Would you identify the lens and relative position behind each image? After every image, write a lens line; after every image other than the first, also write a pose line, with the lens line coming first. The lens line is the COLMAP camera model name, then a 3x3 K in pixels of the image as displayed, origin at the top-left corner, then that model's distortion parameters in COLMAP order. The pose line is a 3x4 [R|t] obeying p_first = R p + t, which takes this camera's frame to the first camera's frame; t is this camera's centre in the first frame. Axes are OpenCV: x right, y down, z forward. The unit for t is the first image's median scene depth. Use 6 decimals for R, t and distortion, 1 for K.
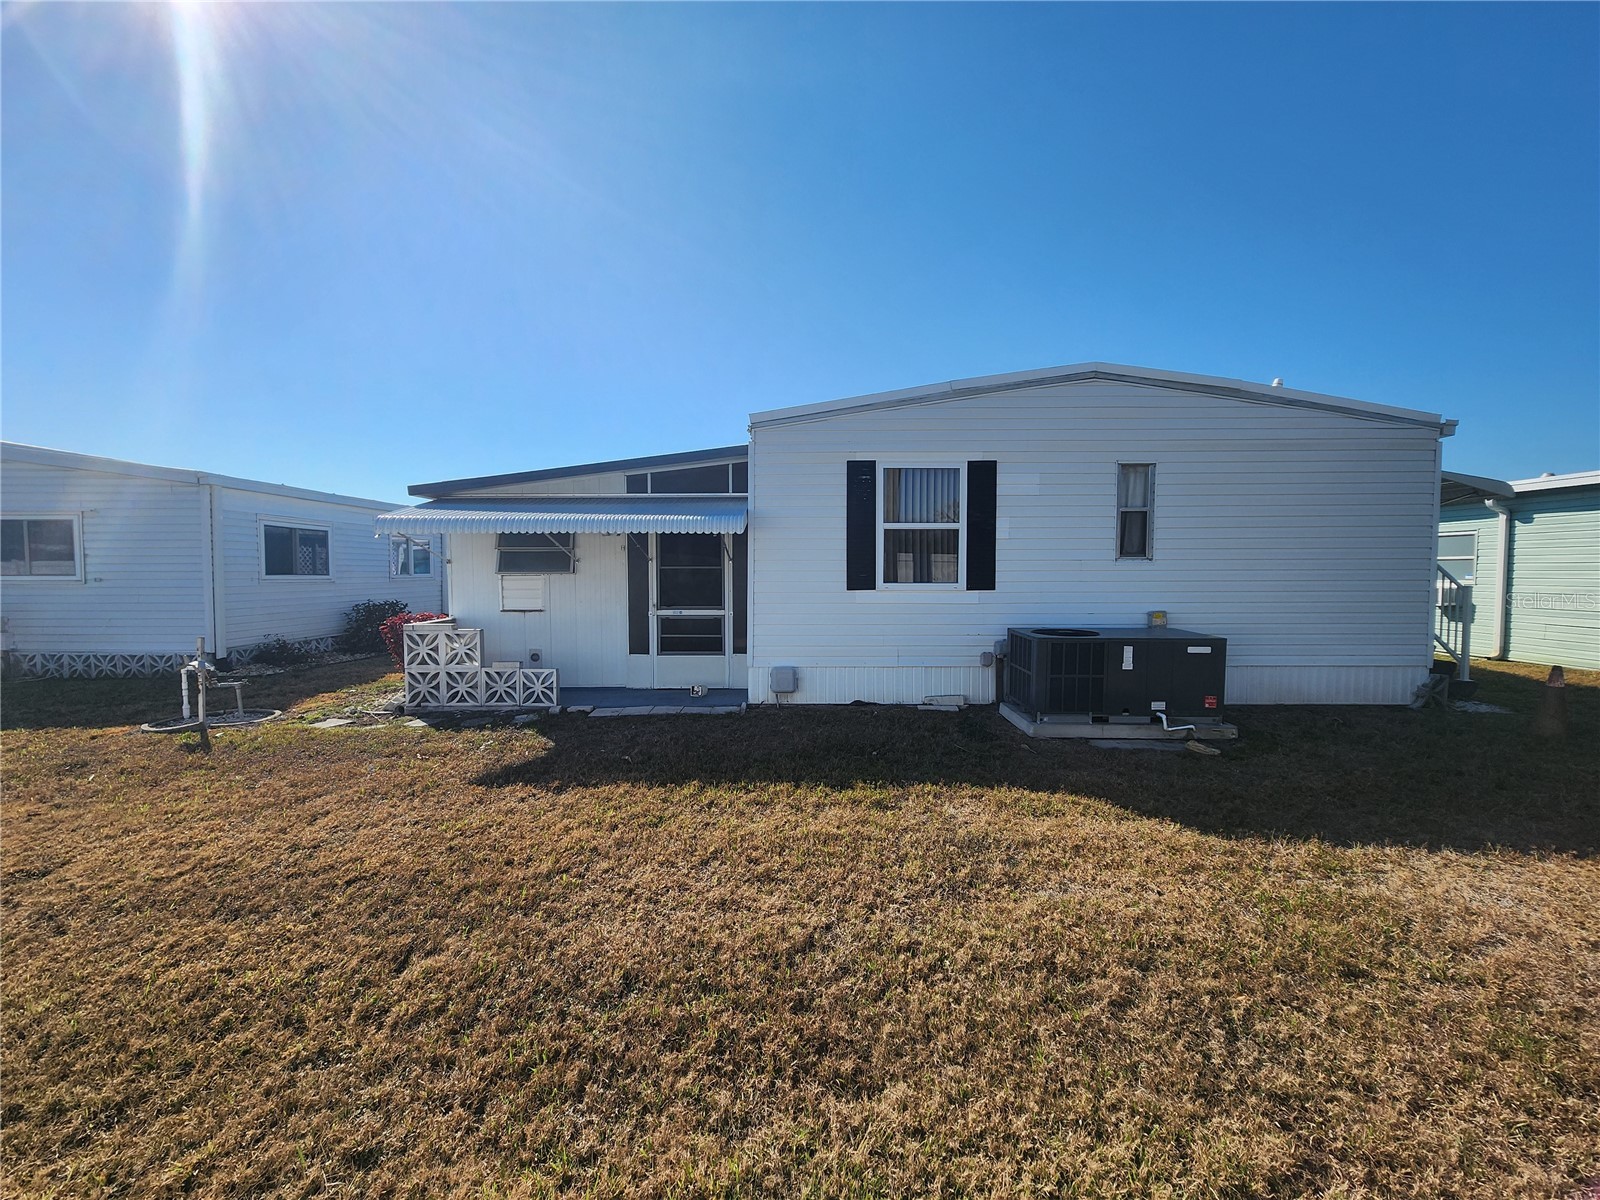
lens RADIAL K [[648.9, 0, 800.0], [0, 648.9, 600.0], [0, 0, 1]] dist [-0.000650, 0.000010]
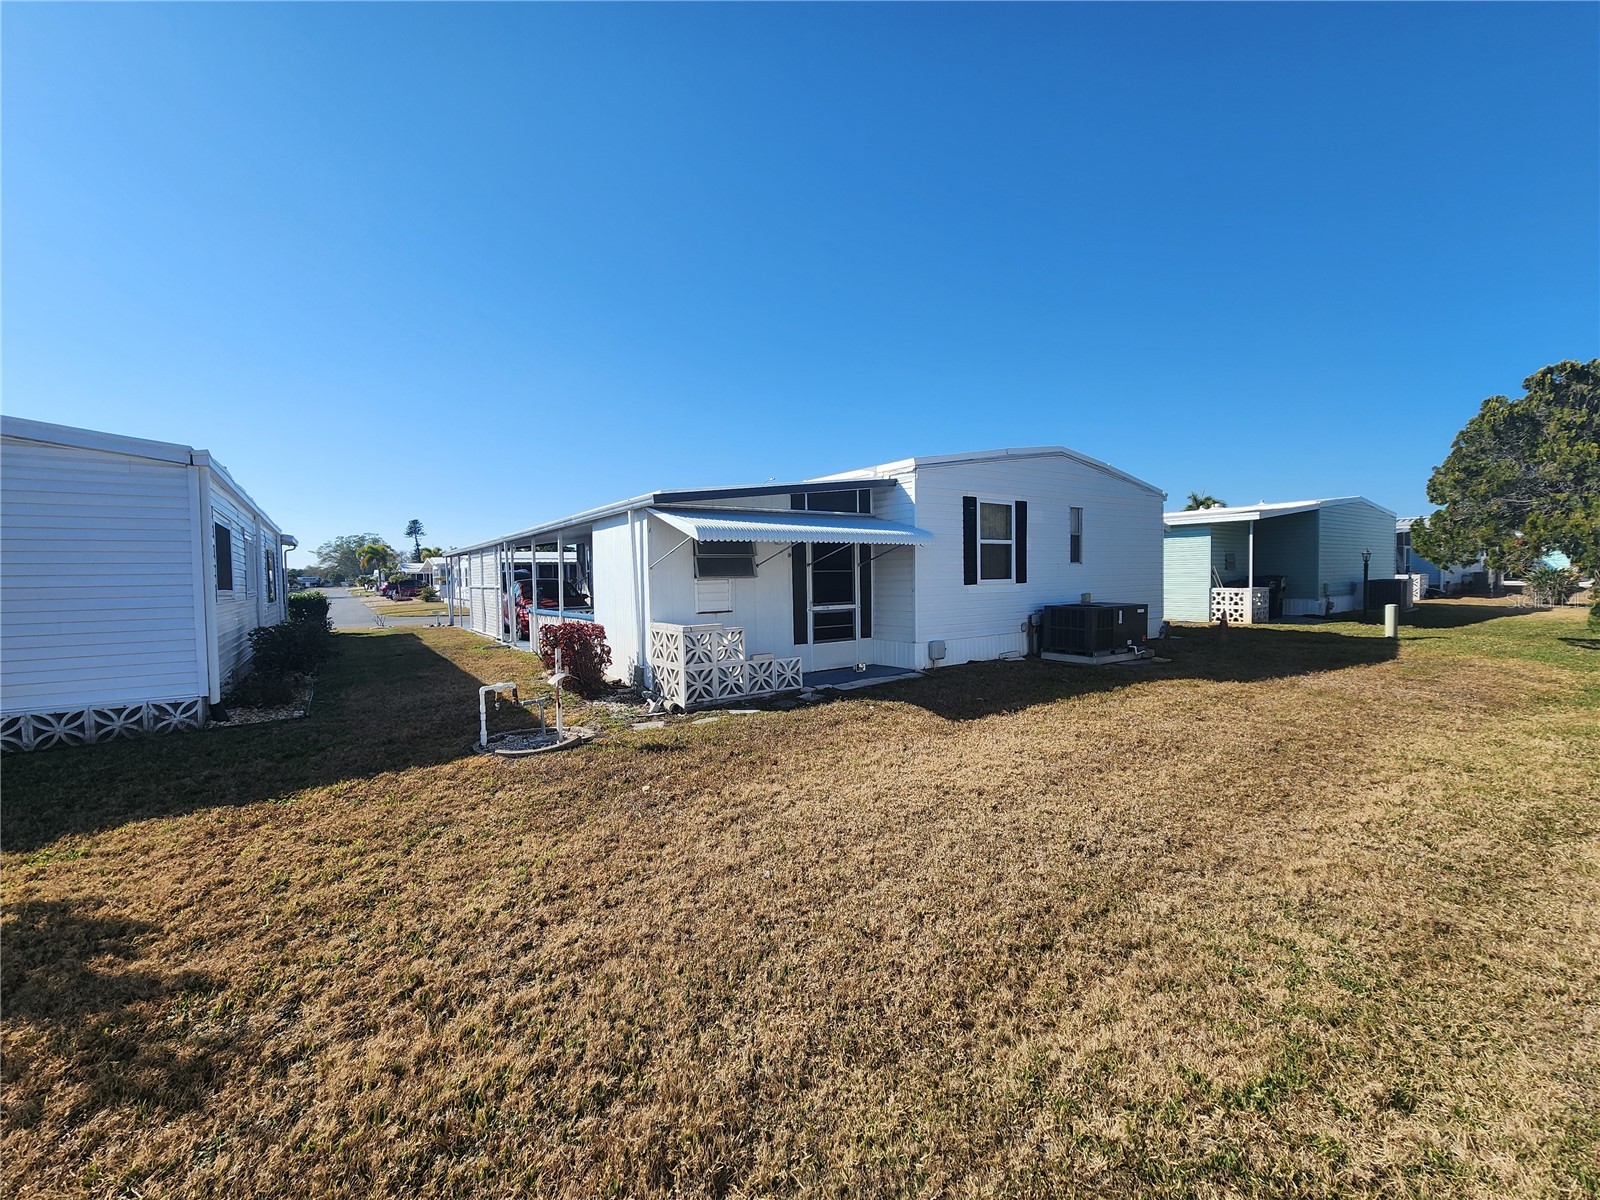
lens RADIAL K [[648.9, 0, 800.0], [0, 648.9, 600.0], [0, 0, 1]] dist [-0.000650, 0.000010]
pose [[0.818853, -0.035321, 0.572915, -0.997662], [0.043833, 0.999038, -0.001056, 0.003614], [-0.572327, 0.025978, 0.819614, 0.021551]]
